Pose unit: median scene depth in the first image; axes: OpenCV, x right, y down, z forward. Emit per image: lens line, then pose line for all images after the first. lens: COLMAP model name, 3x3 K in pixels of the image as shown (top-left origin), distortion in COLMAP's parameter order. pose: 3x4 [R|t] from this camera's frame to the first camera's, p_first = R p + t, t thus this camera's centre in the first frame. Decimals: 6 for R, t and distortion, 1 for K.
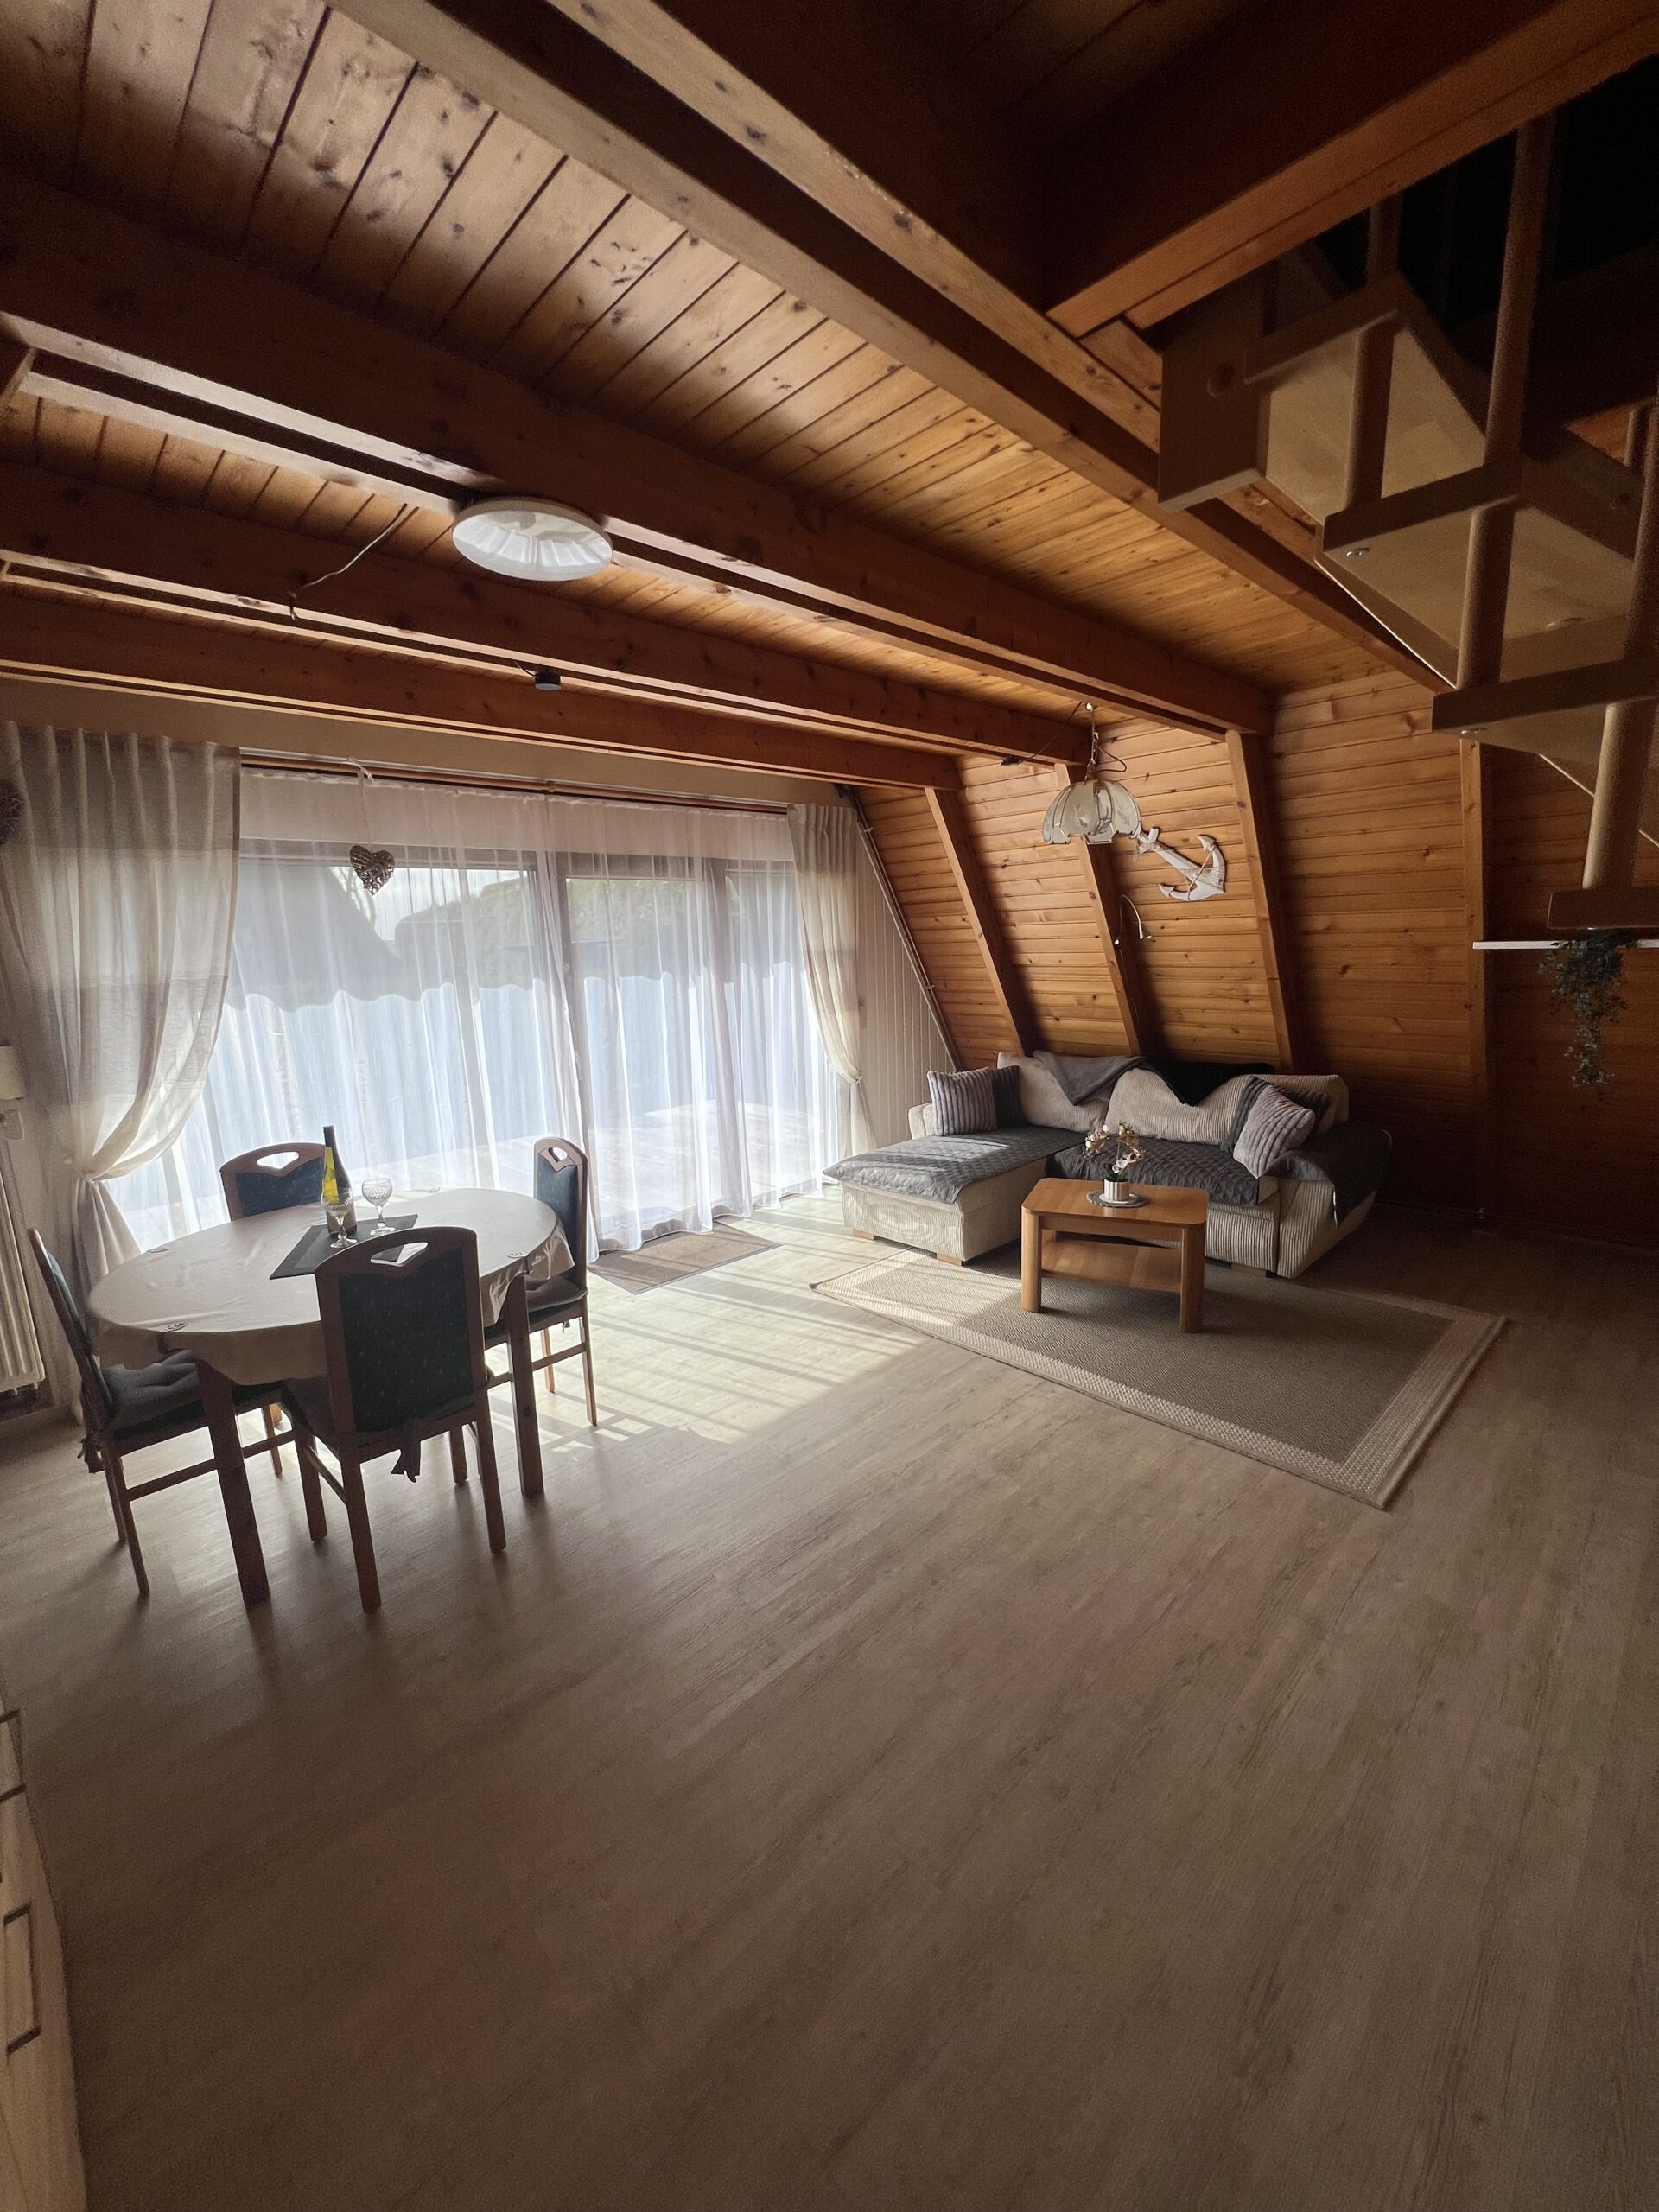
lens RADIAL K [[881.2, 0, 830.5], [0, 881.2, 1105.8], [0, 0, 1]] dist [-0.002456, -0.000120]
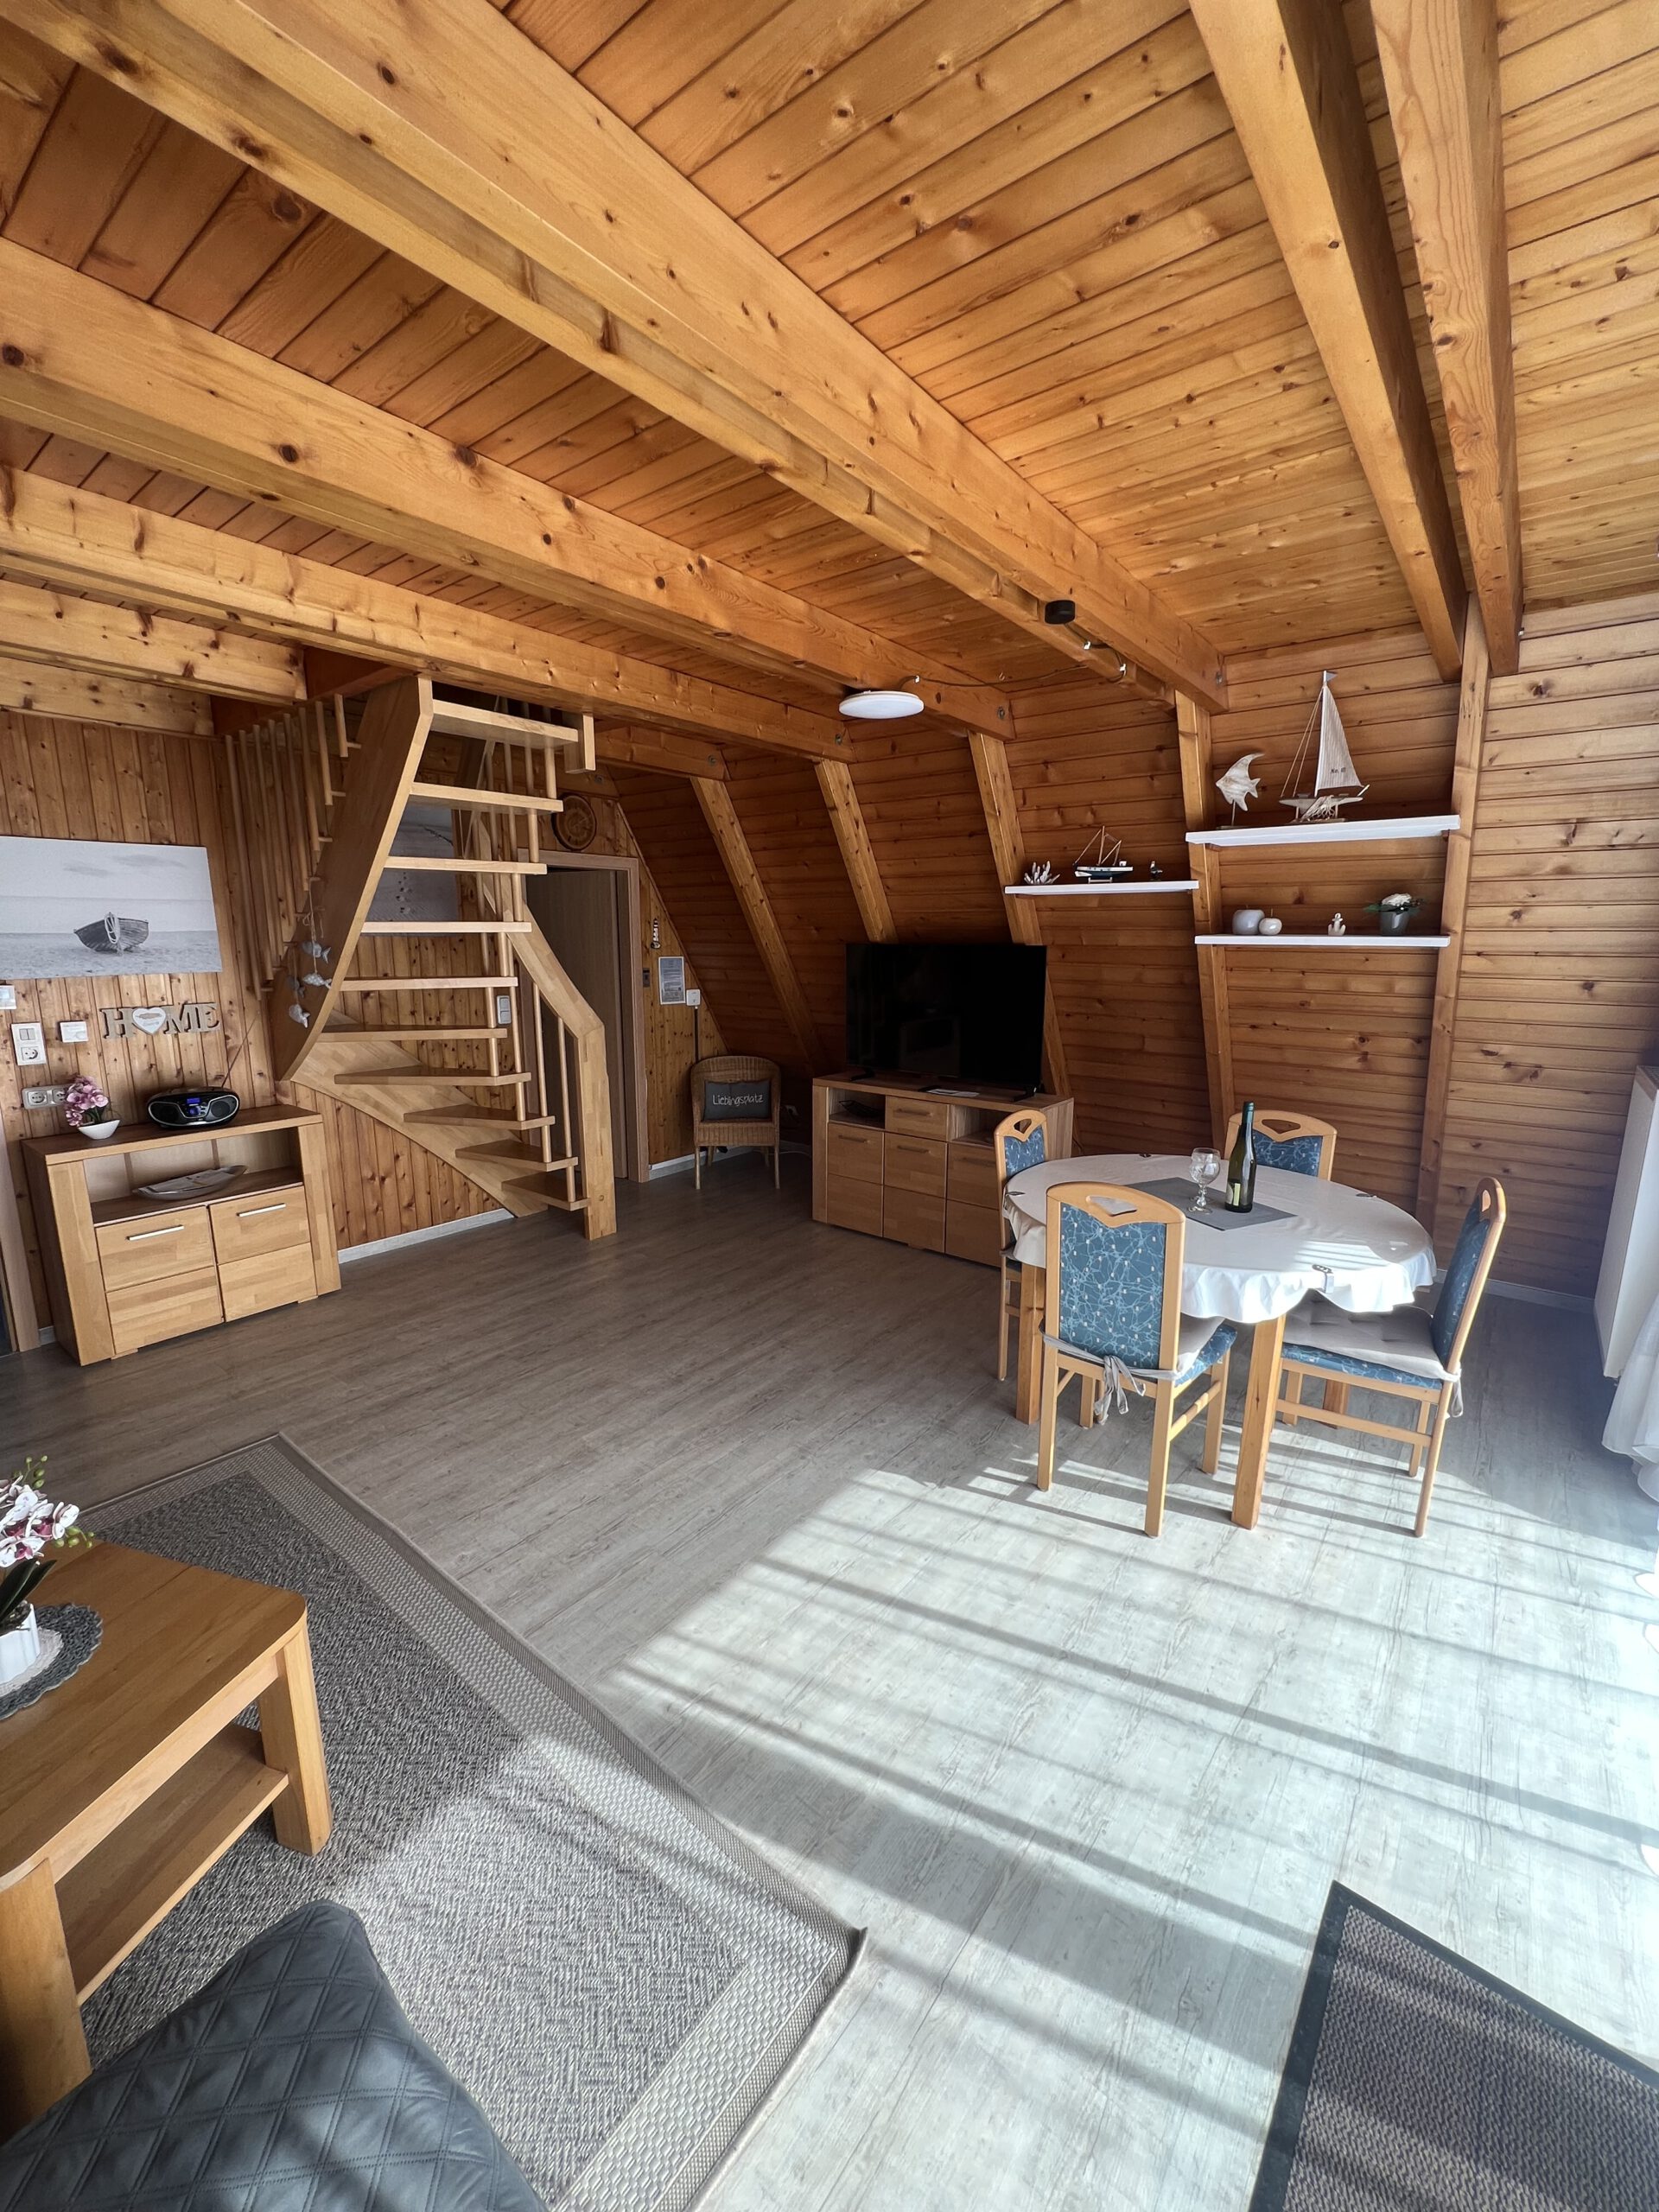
lens RADIAL K [[881.2, 0, 832.6], [0, 881.2, 1107.0], [0, 0, 1]] dist [-0.002456, -0.000120]
pose [[-0.990345, 0.057191, -0.126280, 0.018049], [0.004862, 0.924703, 0.380658, -0.300751], [0.138542, 0.376369, -0.916053, 1.571725]]
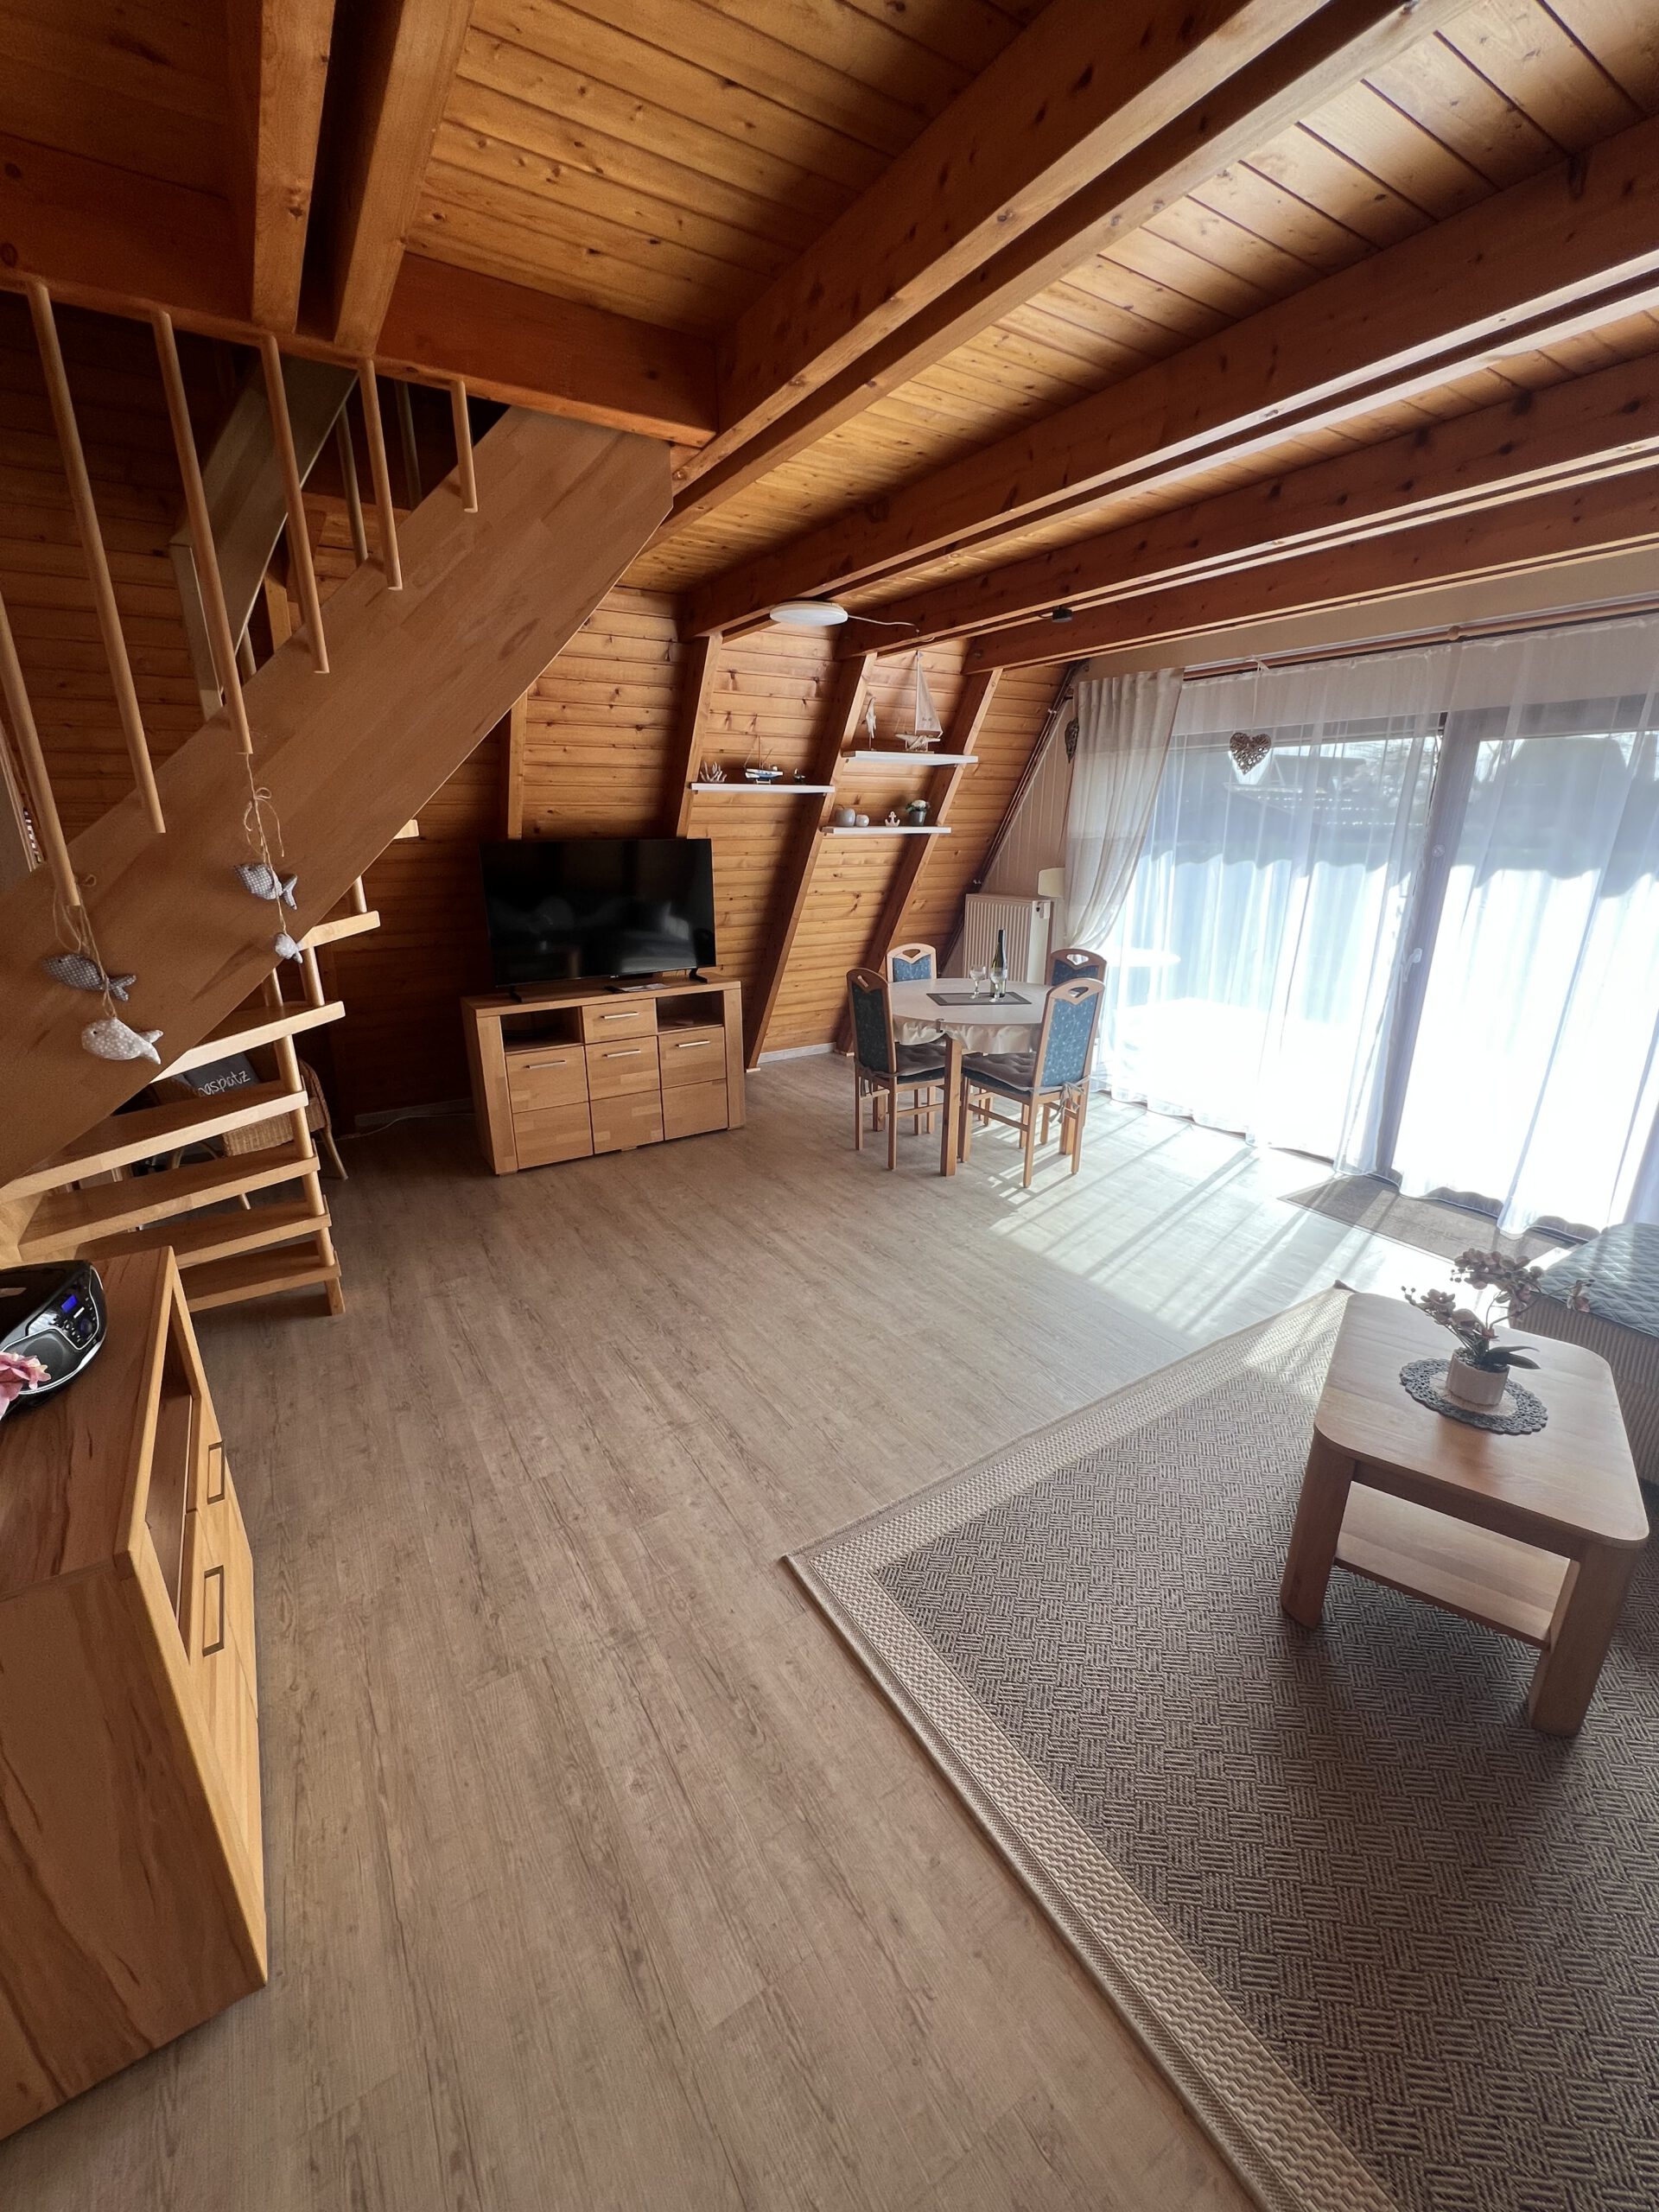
lens RADIAL K [[881.2, 0, 816.9], [0, 881.2, 1105.1], [0, 0, 1]] dist [-0.002456, -0.000120]
pose [[-0.203611, 0.334962, -0.919969, 0.977460], [-0.177163, 0.911535, 0.371102, -0.197408], [0.962889, 0.238545, -0.126256, 0.808219]]
